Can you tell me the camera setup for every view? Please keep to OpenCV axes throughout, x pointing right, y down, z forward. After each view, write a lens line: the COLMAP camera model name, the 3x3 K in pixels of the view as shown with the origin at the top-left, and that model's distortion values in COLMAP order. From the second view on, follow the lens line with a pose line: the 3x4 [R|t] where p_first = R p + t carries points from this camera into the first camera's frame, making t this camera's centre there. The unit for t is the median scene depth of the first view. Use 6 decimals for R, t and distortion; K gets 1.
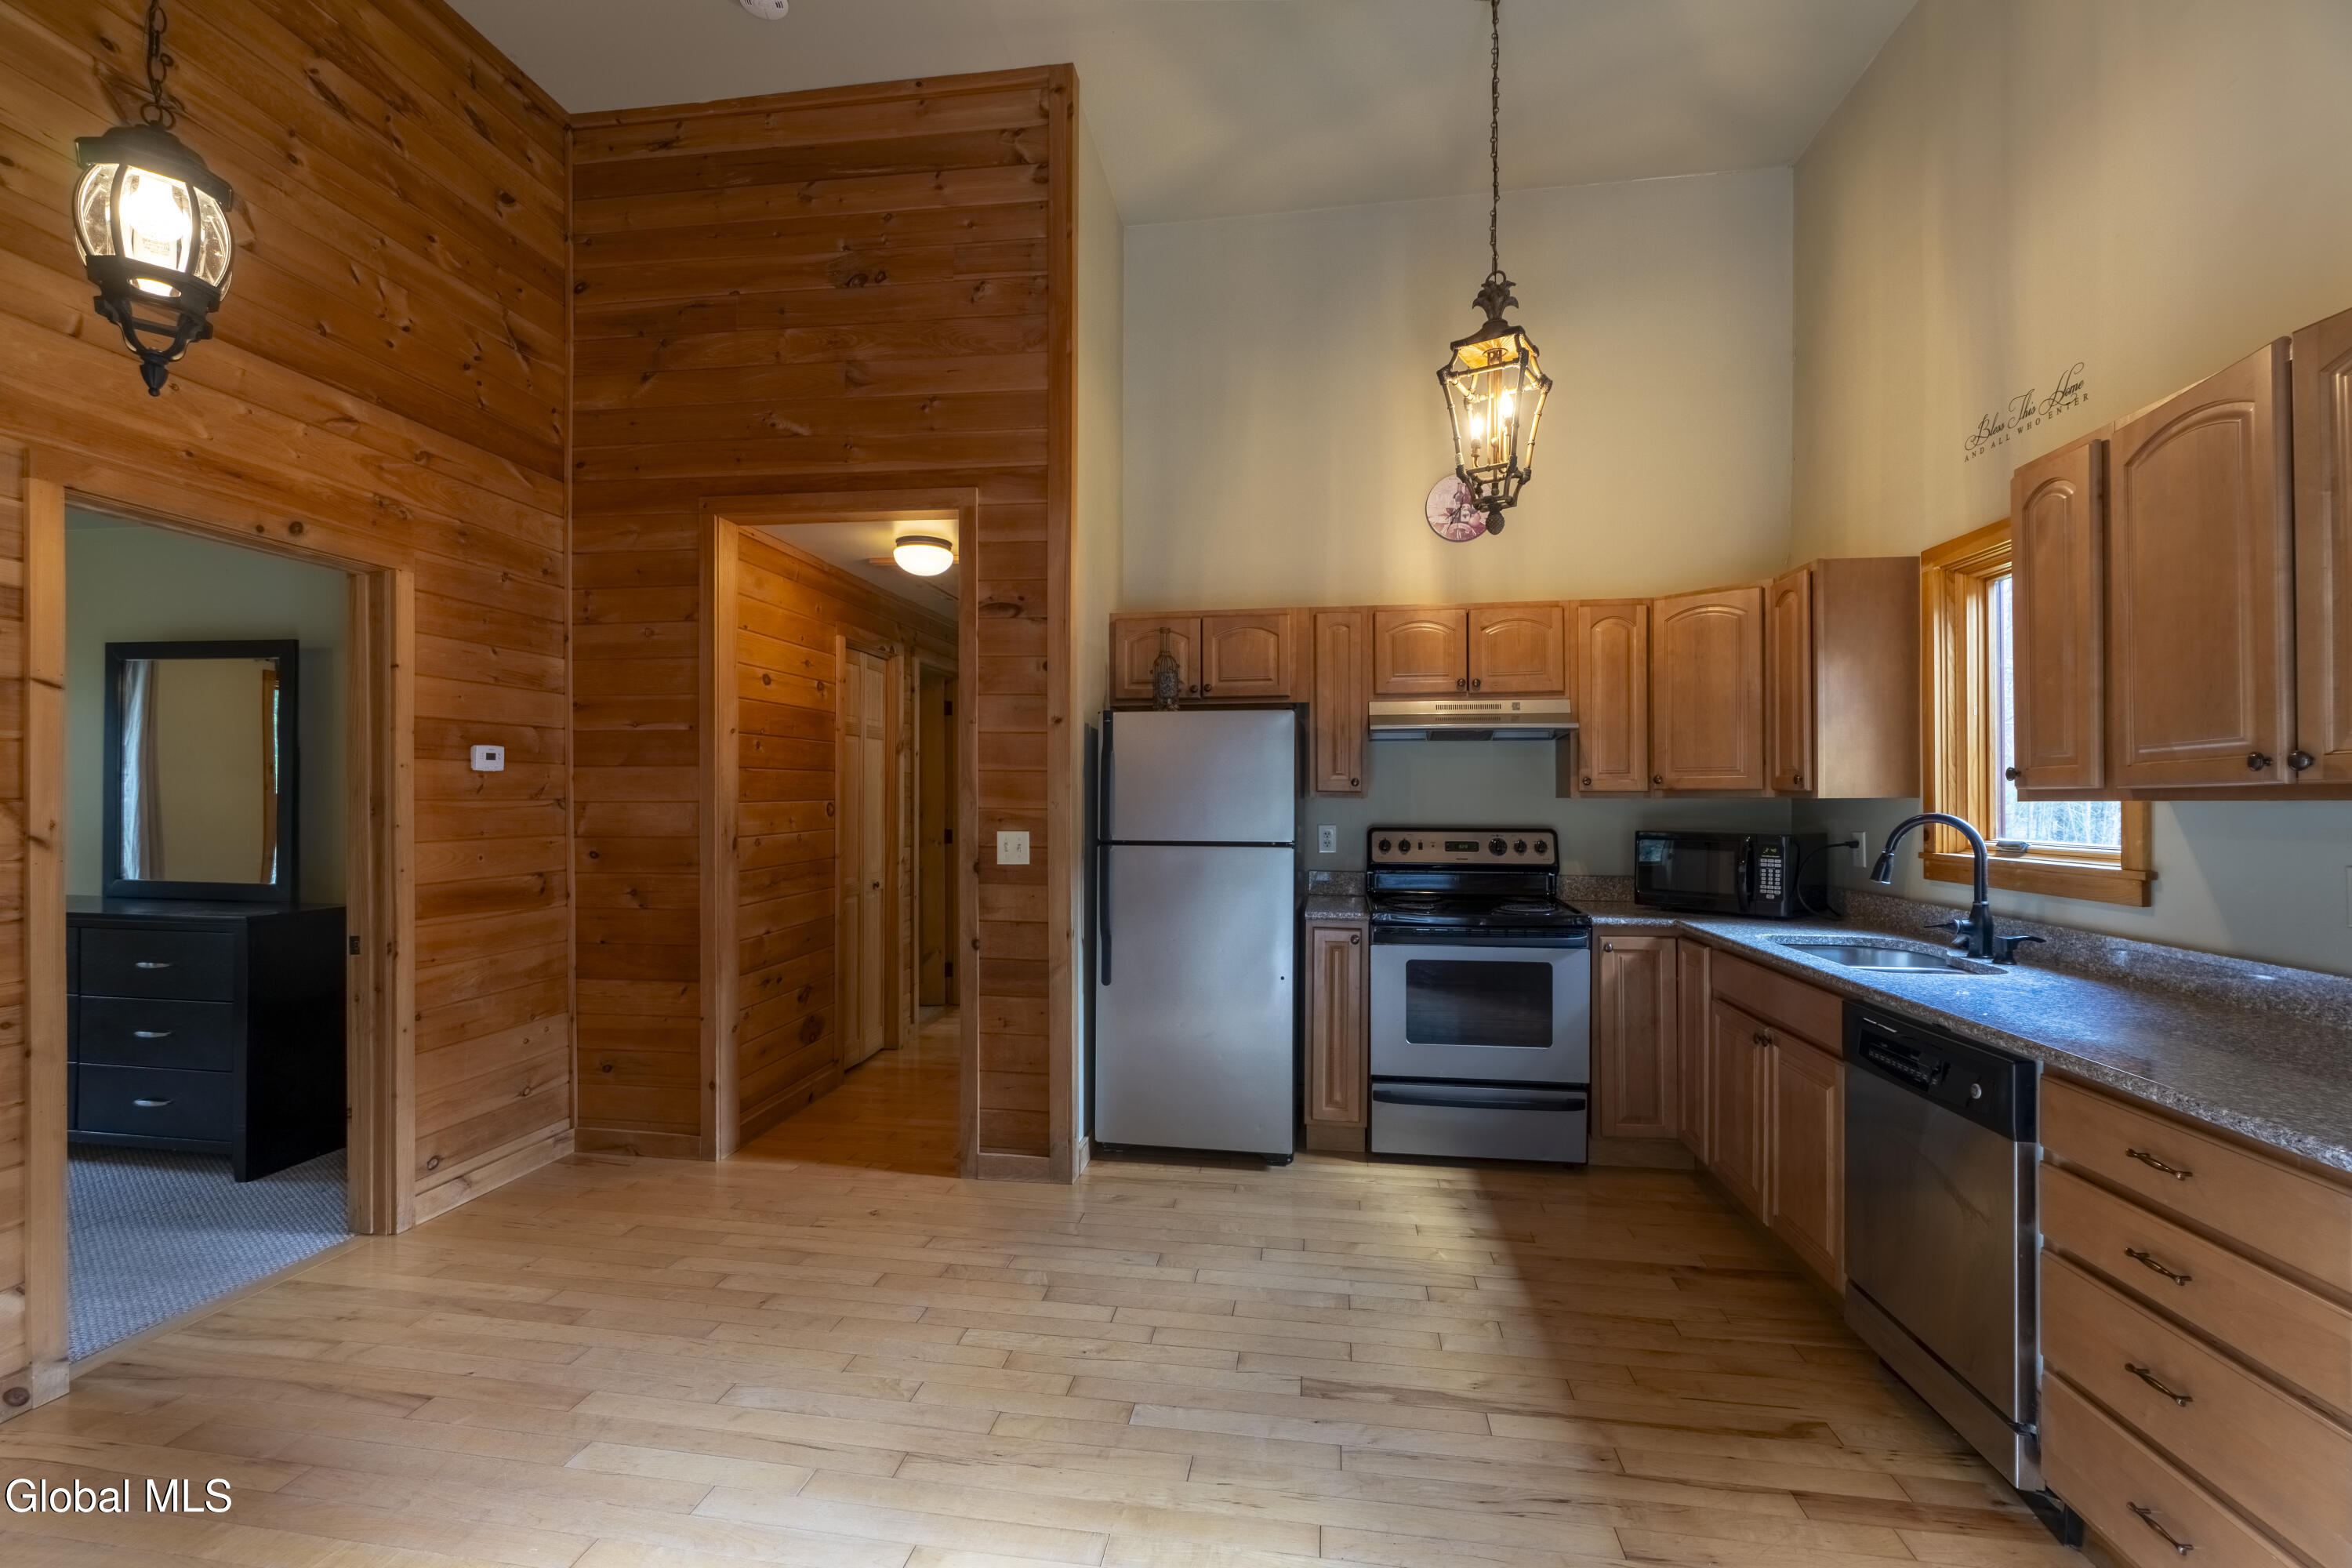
lens RADIAL K [[1033.4, 0, 1169.9], [0, 1033.4, 797.9], [0, 0, 1]] dist [-0.012902, 0.004840]
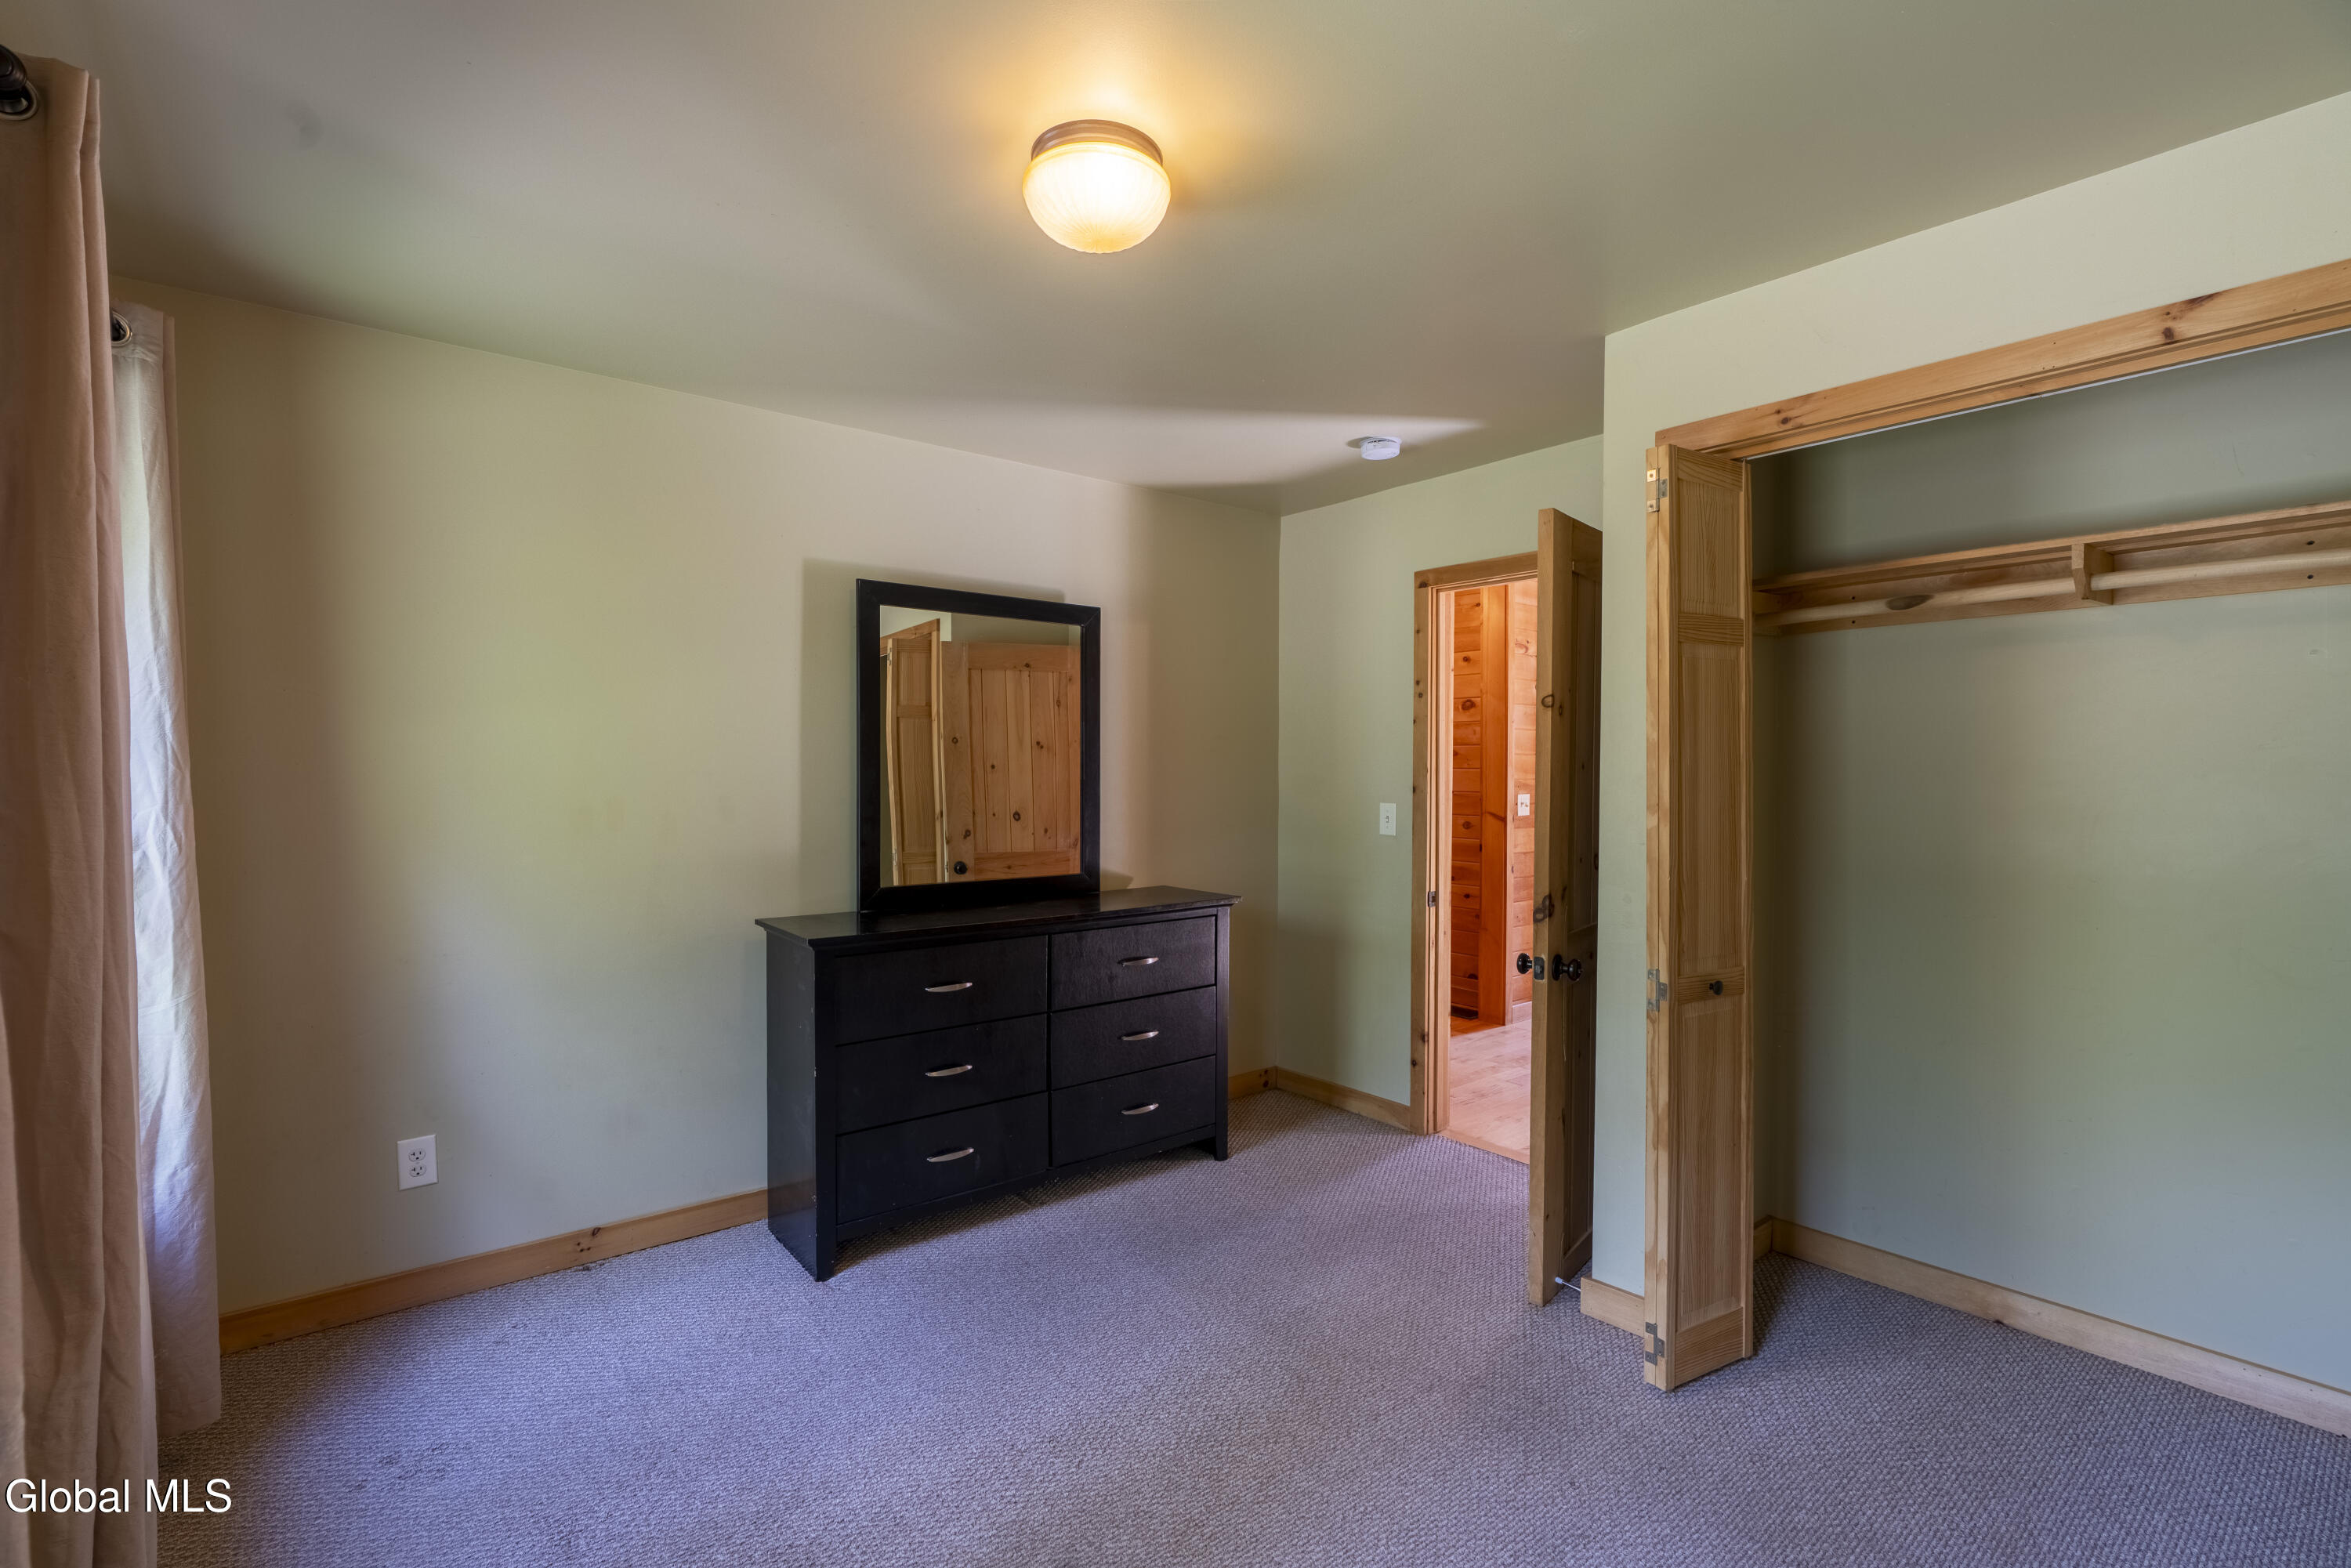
lens RADIAL K [[1045.7, 0, 1149.9], [0, 1045.7, 796.3], [0, 0, 1]] dist [-0.012958, 0.006433]
pose [[0.675089, -0.024154, 0.737340, -1.674616], [0.003905, 0.999567, 0.029168, -0.011818], [-0.737726, -0.016811, 0.674891, 0.365103]]
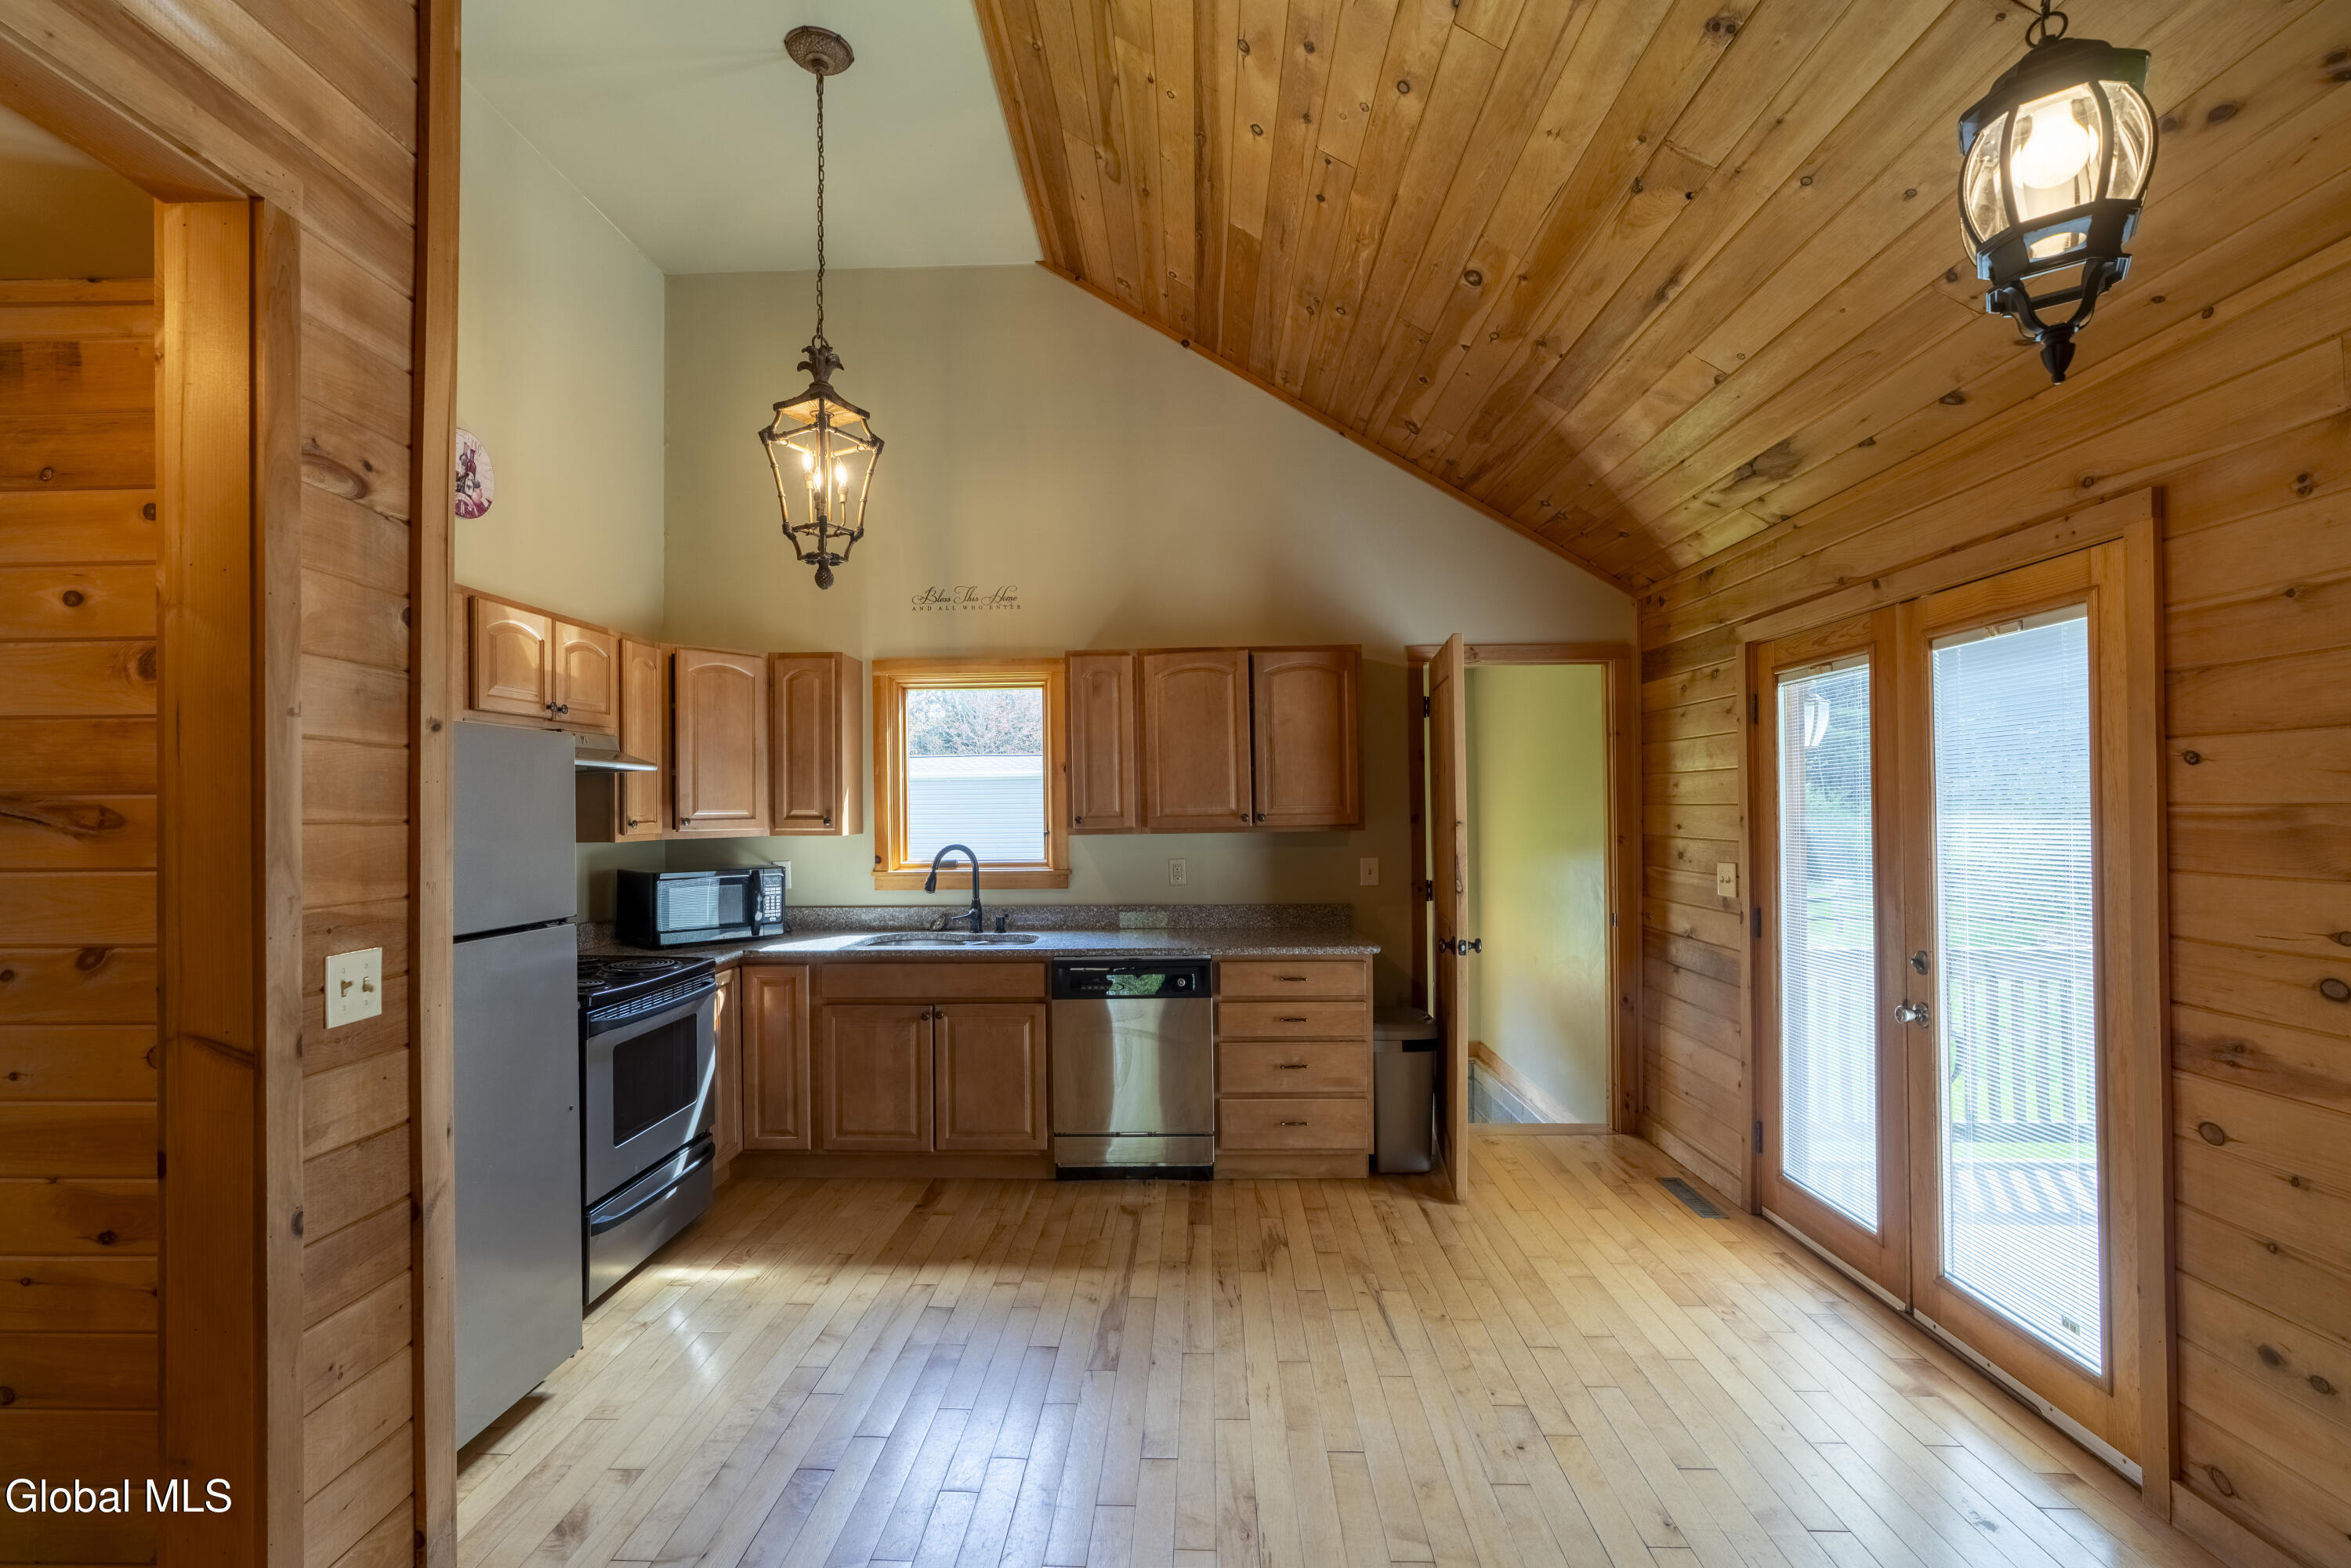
lens RADIAL K [[1045.7, 0, 1149.9], [0, 1045.7, 796.3], [0, 0, 1]] dist [-0.012958, 0.006433]
pose [[-0.104874, 0.011266, 0.994422, -0.665268], [0.011653, 0.999881, -0.010098, -0.029530], [-0.994417, 0.010529, -0.104992, 0.690394]]
